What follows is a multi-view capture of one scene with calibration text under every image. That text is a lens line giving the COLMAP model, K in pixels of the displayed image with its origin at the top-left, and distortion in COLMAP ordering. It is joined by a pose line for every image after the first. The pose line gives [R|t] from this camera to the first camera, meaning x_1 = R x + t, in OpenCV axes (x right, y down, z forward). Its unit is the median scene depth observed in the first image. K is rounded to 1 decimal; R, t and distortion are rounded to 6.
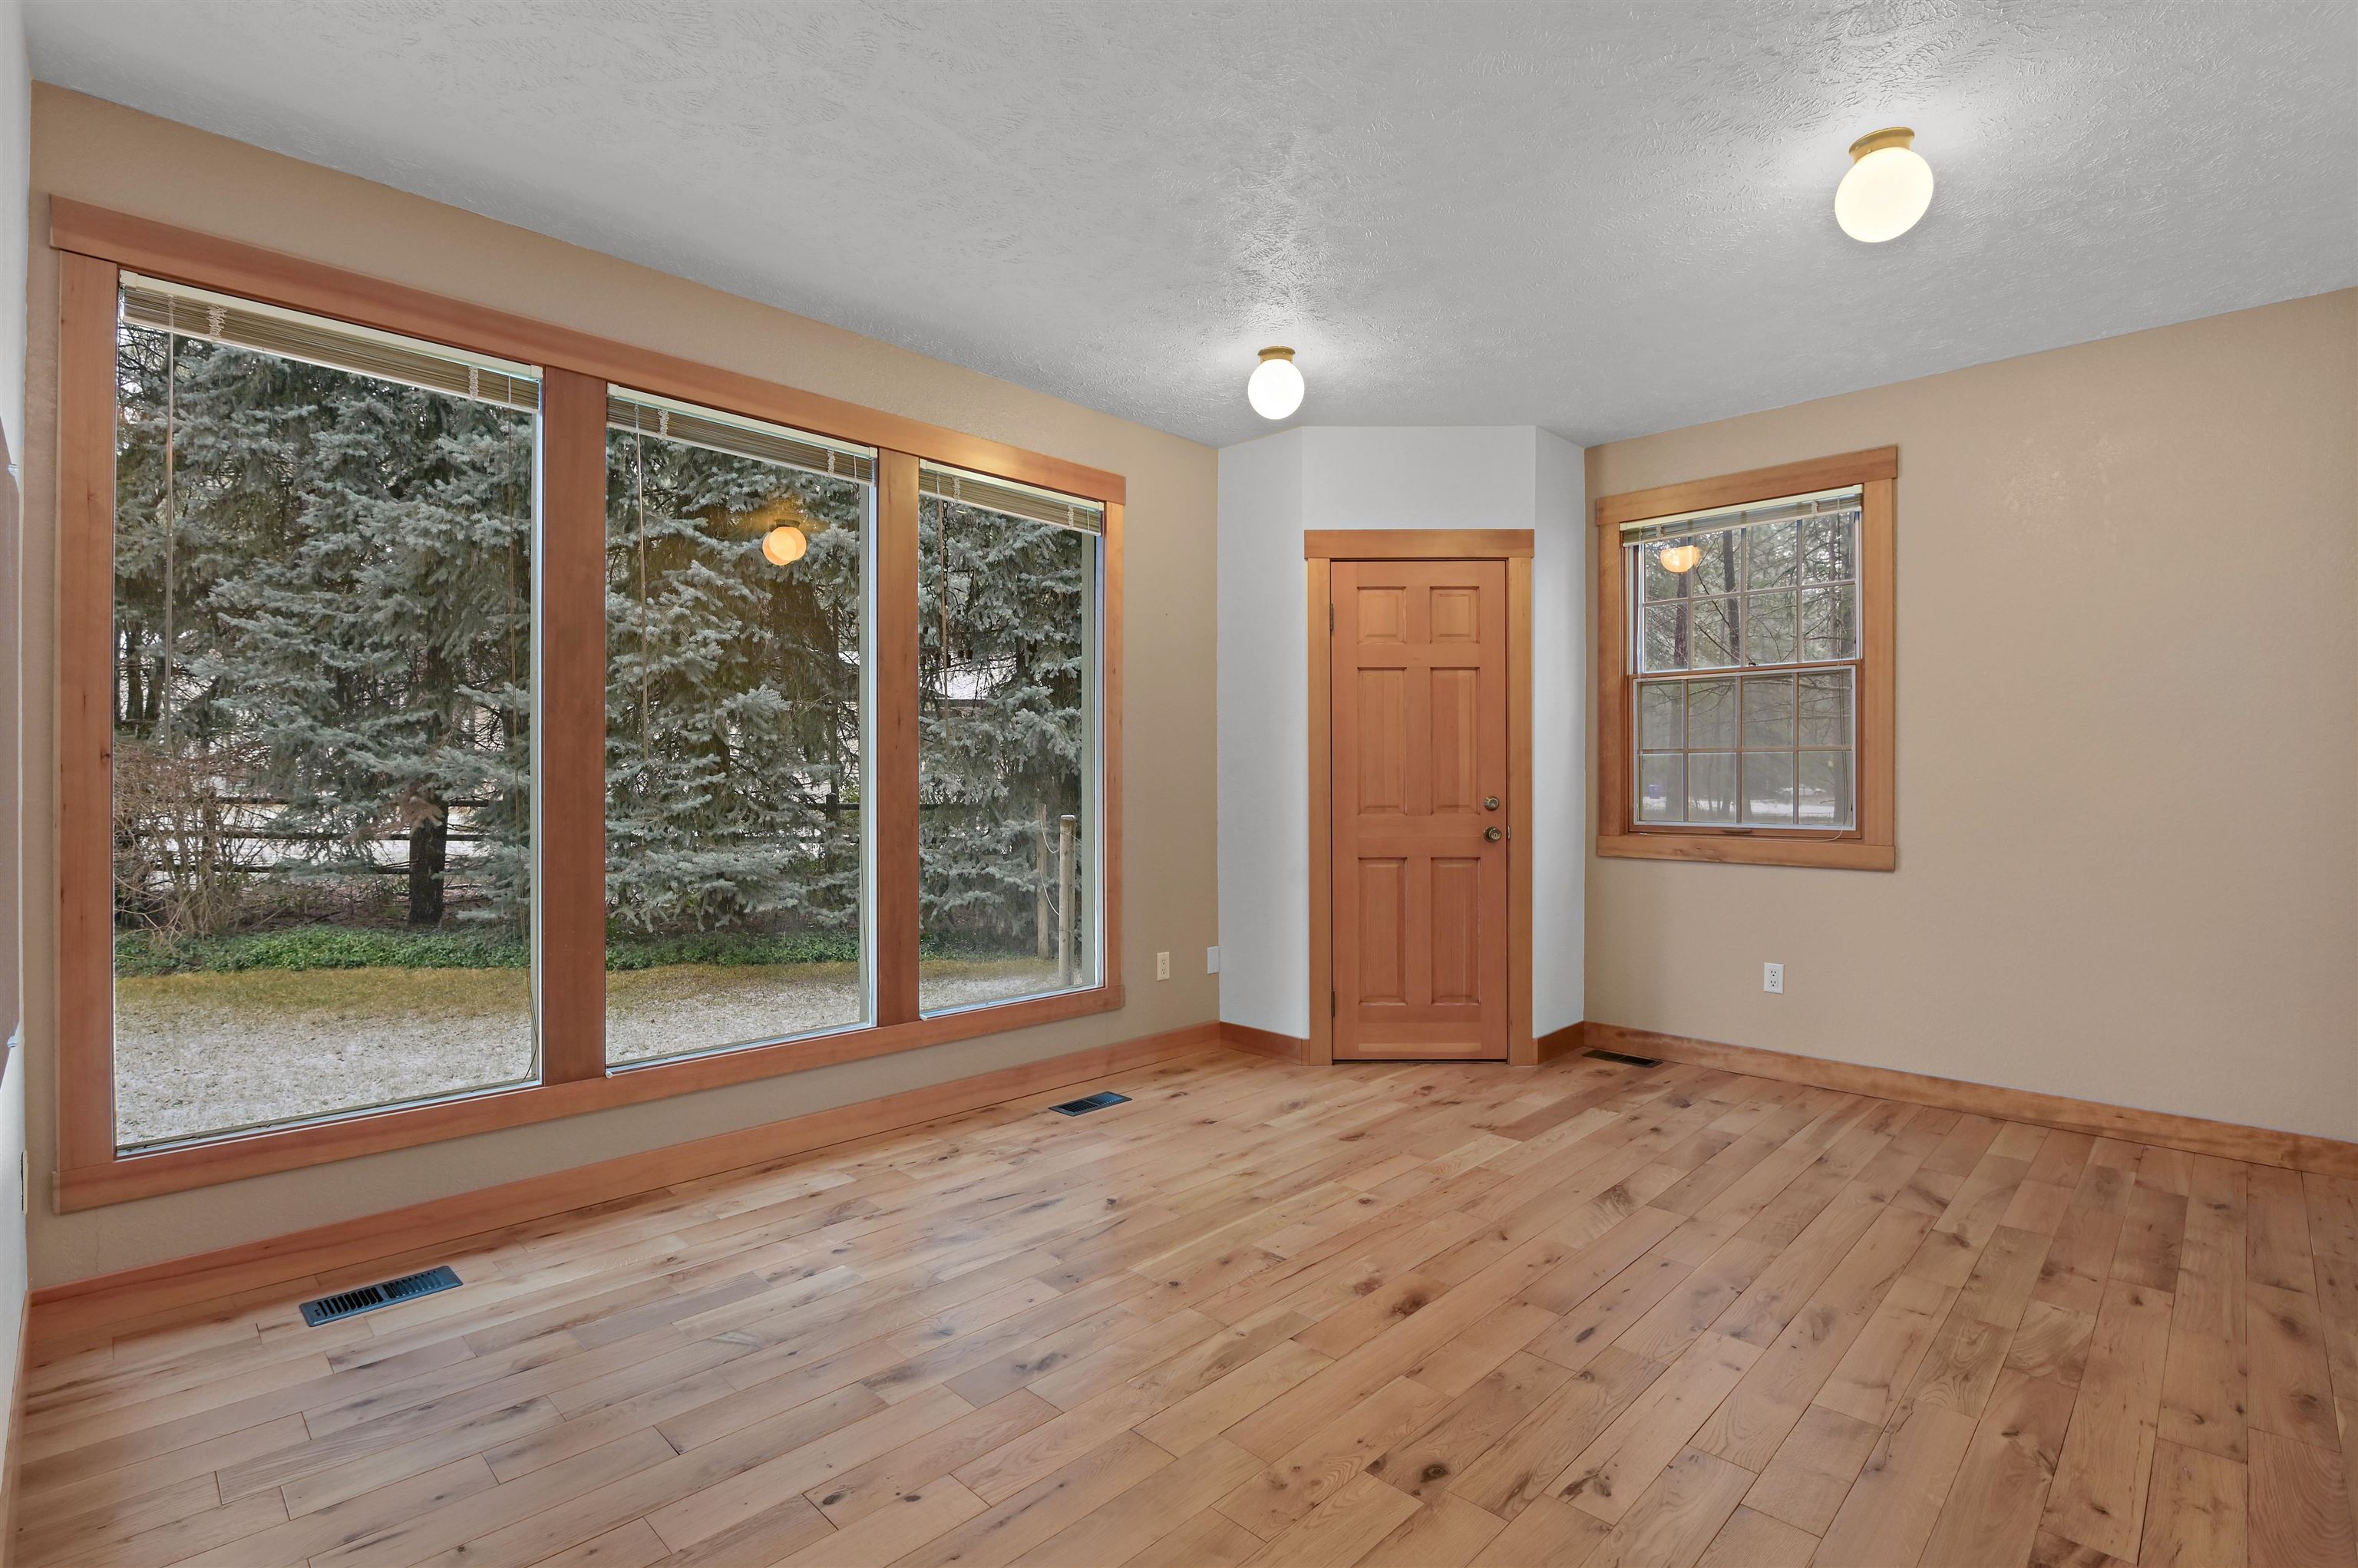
lens RADIAL K [[1097.3, 0, 1169.3], [0, 1097.3, 785.2], [0, 0, 1]] dist [-0.014031, -0.001183]
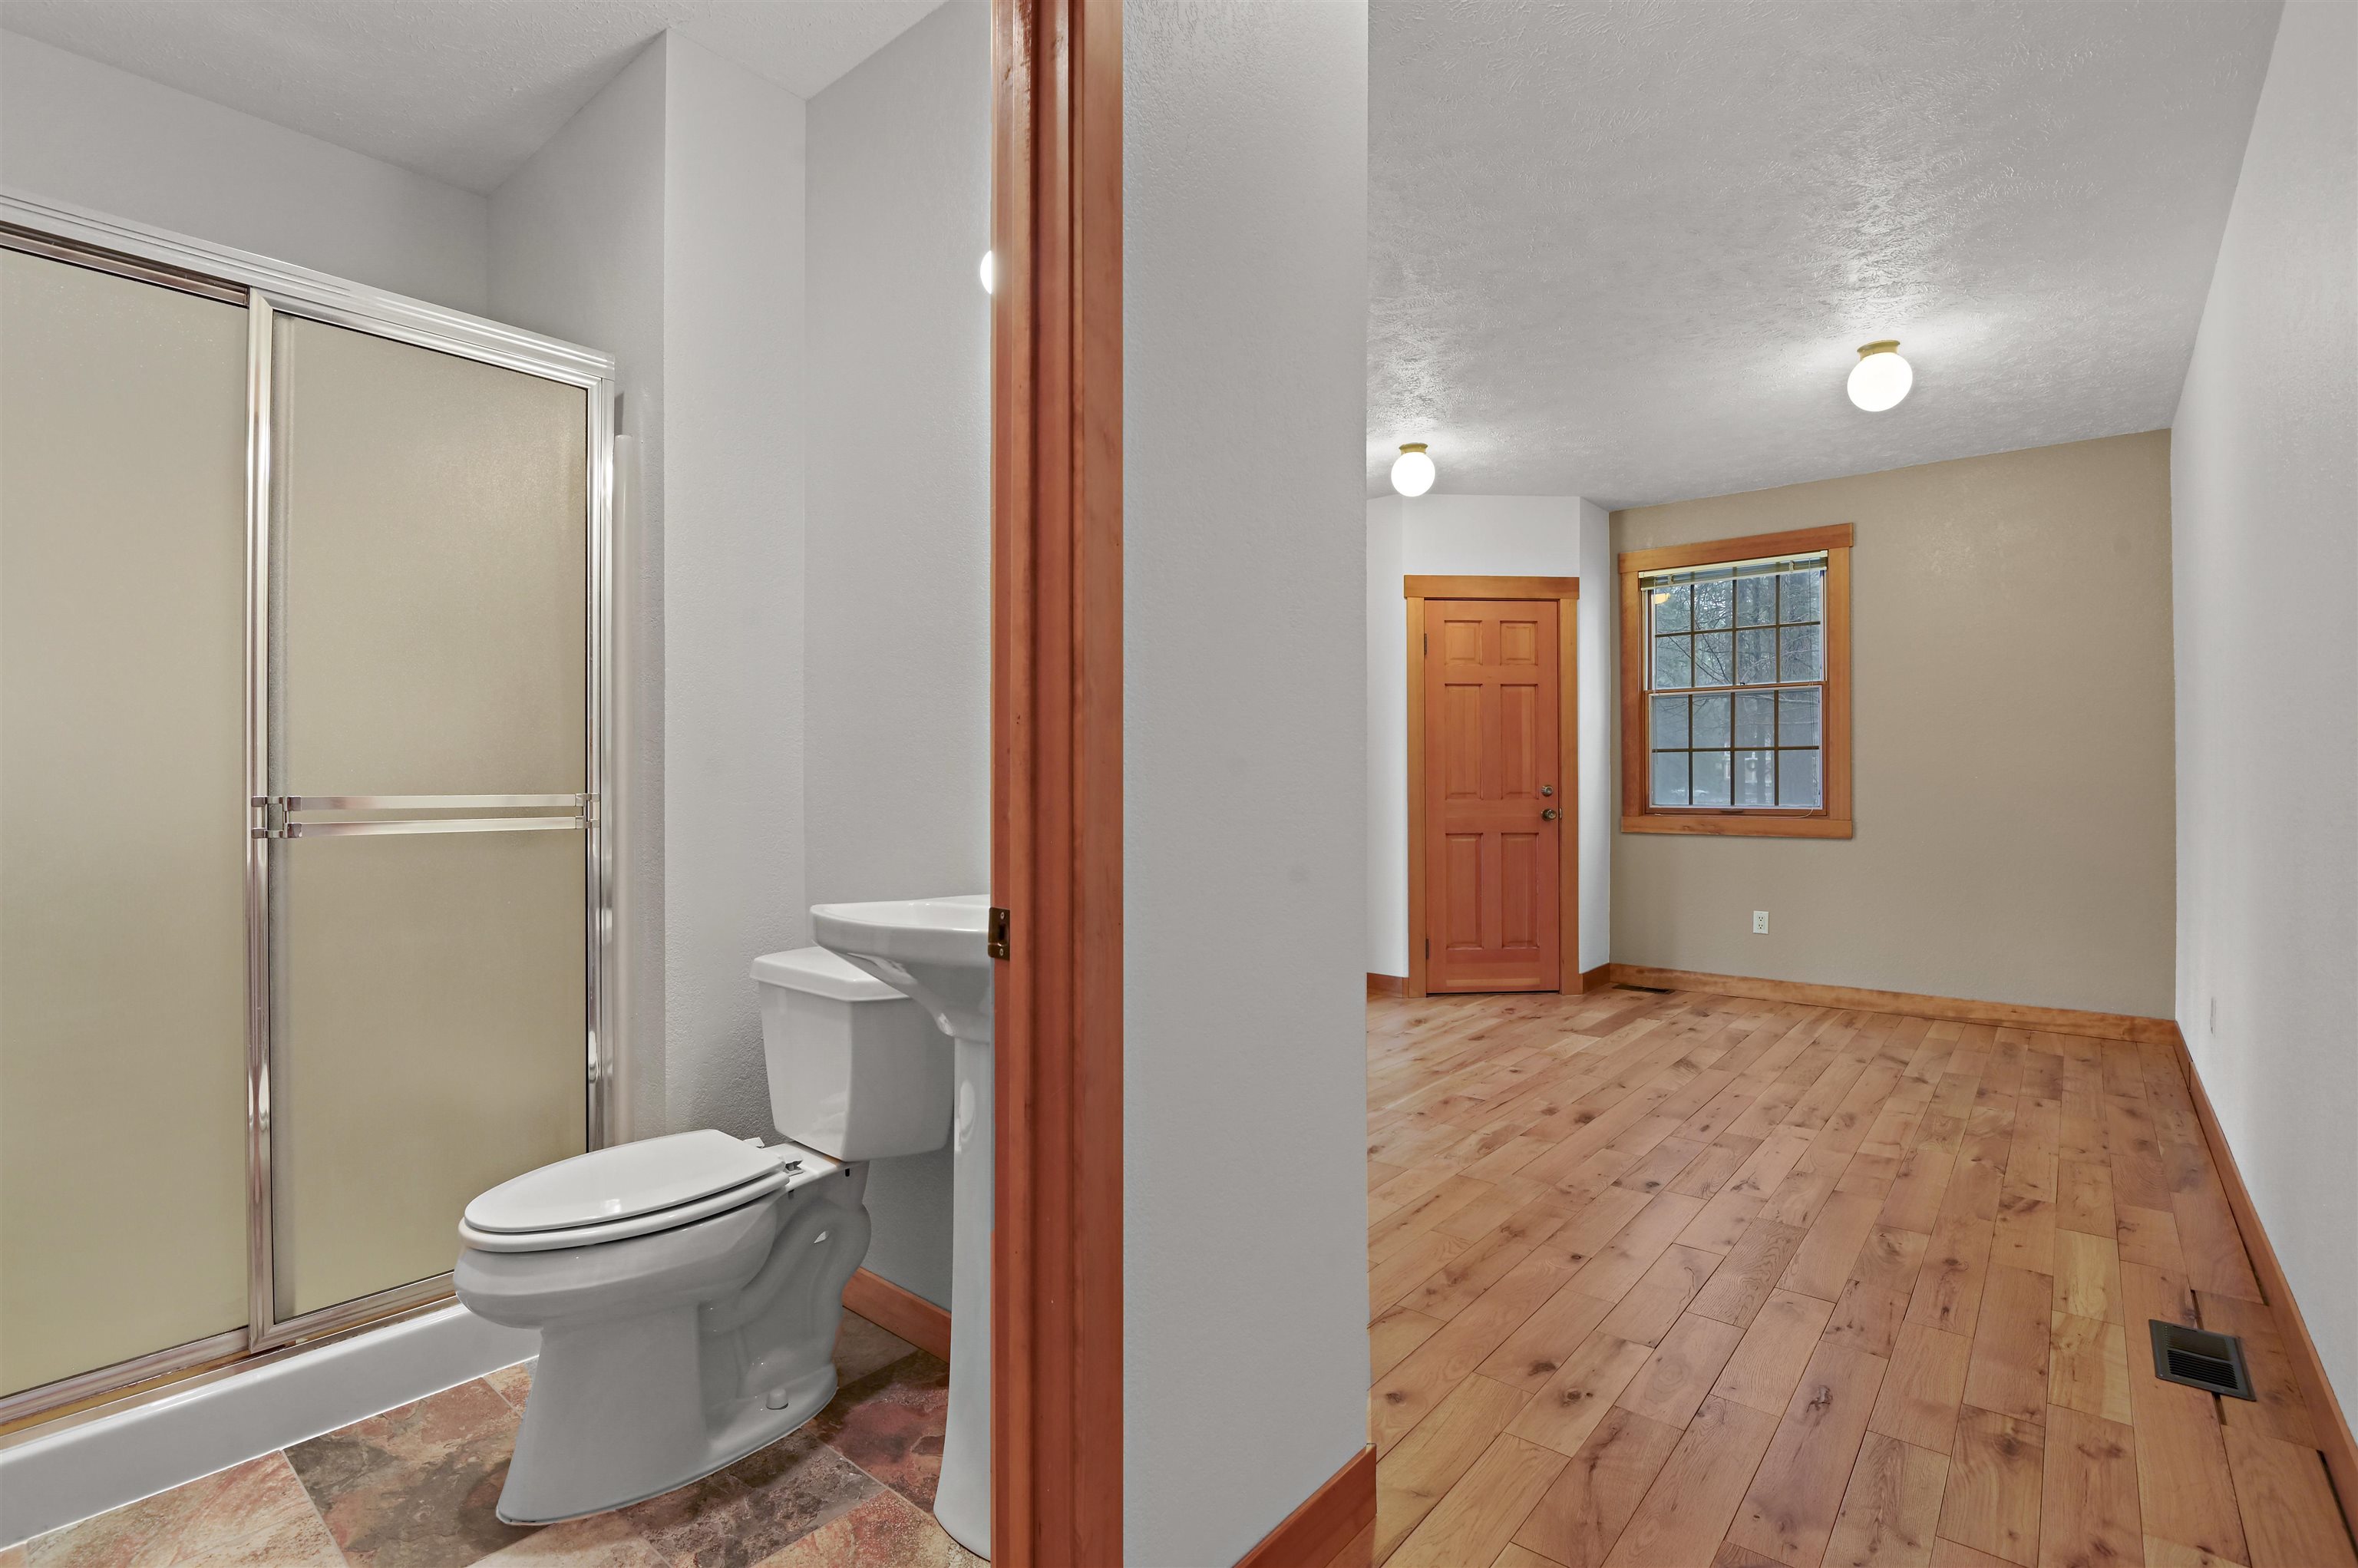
lens RADIAL K [[1097.3, 0, 1166.7], [0, 1097.3, 784.4], [0, 0, 1]] dist [-0.014031, -0.001183]
pose [[0.996478, -0.001275, 0.083844, -0.310450], [0.001581, 0.999992, -0.003584, 0.016018], [-0.083839, 0.003704, 0.996472, -0.289169]]
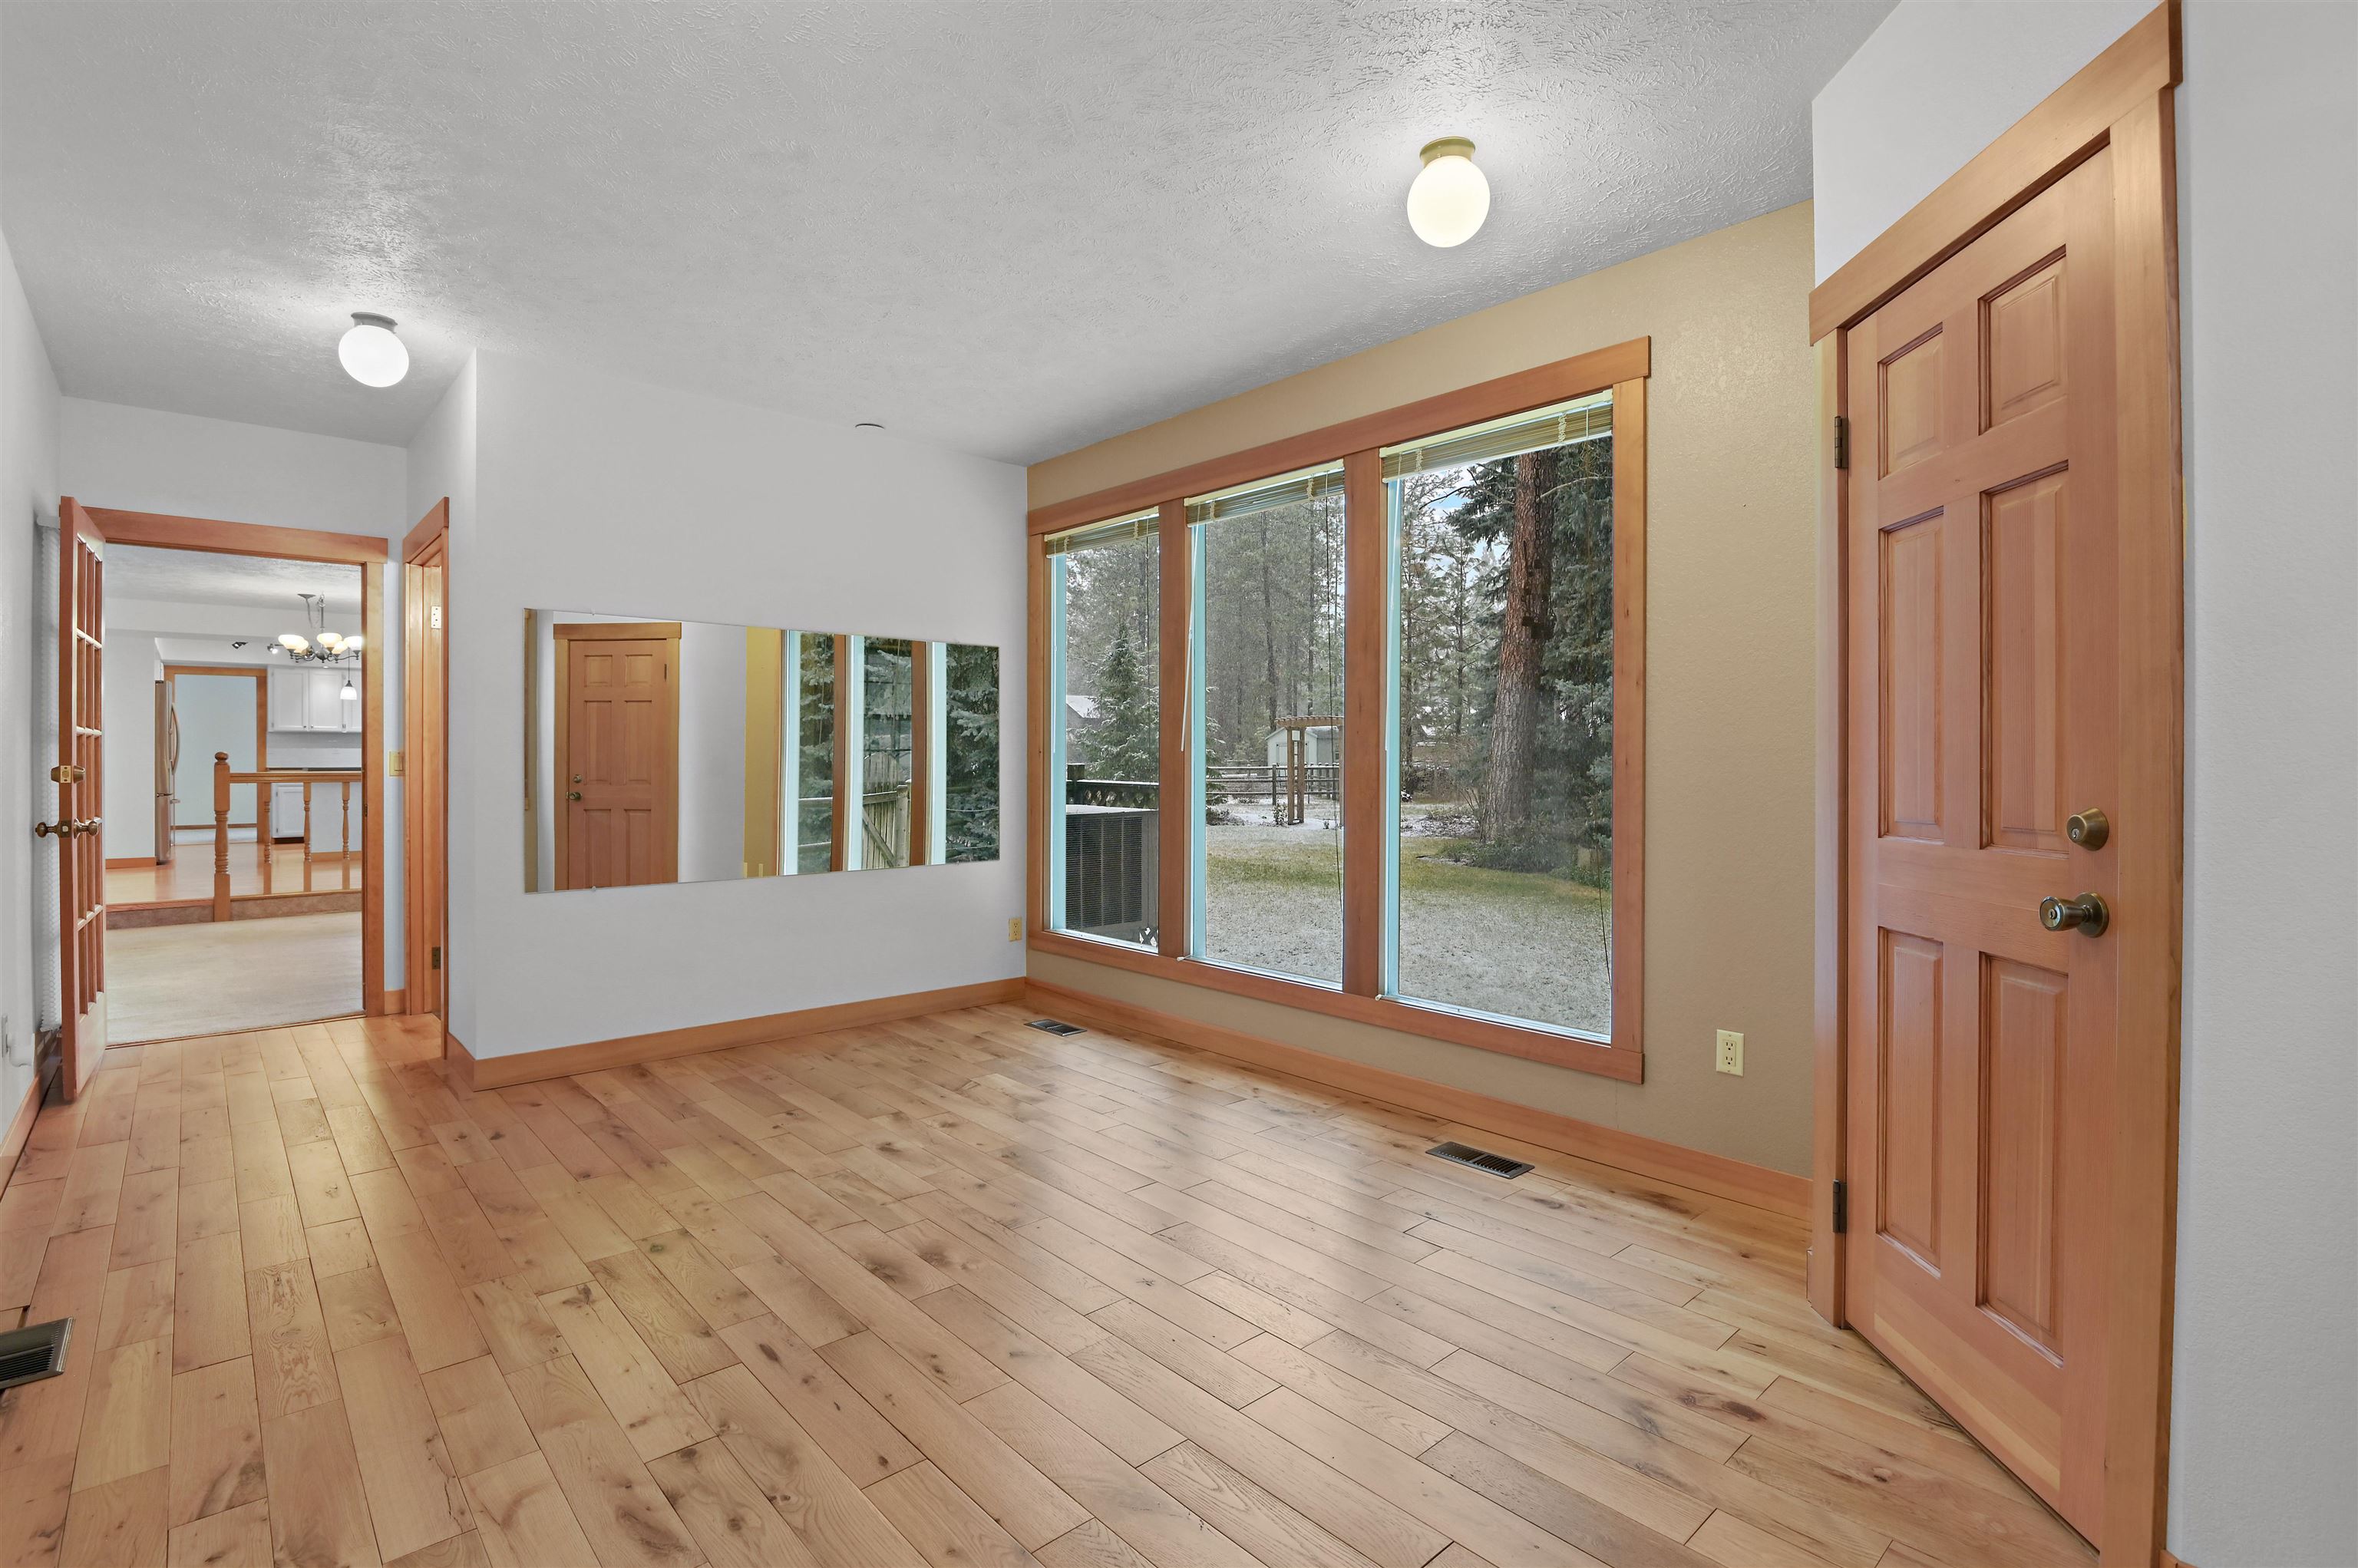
lens RADIAL K [[1097.3, 0, 1163.9], [0, 1097.3, 766.2], [0, 0, 1]] dist [-0.014031, -0.001183]
pose [[-0.060642, 0.001898, -0.998158, 0.804163], [-0.008351, 0.999962, 0.002408, -0.002926], [0.998125, 0.008482, -0.060624, 0.863708]]
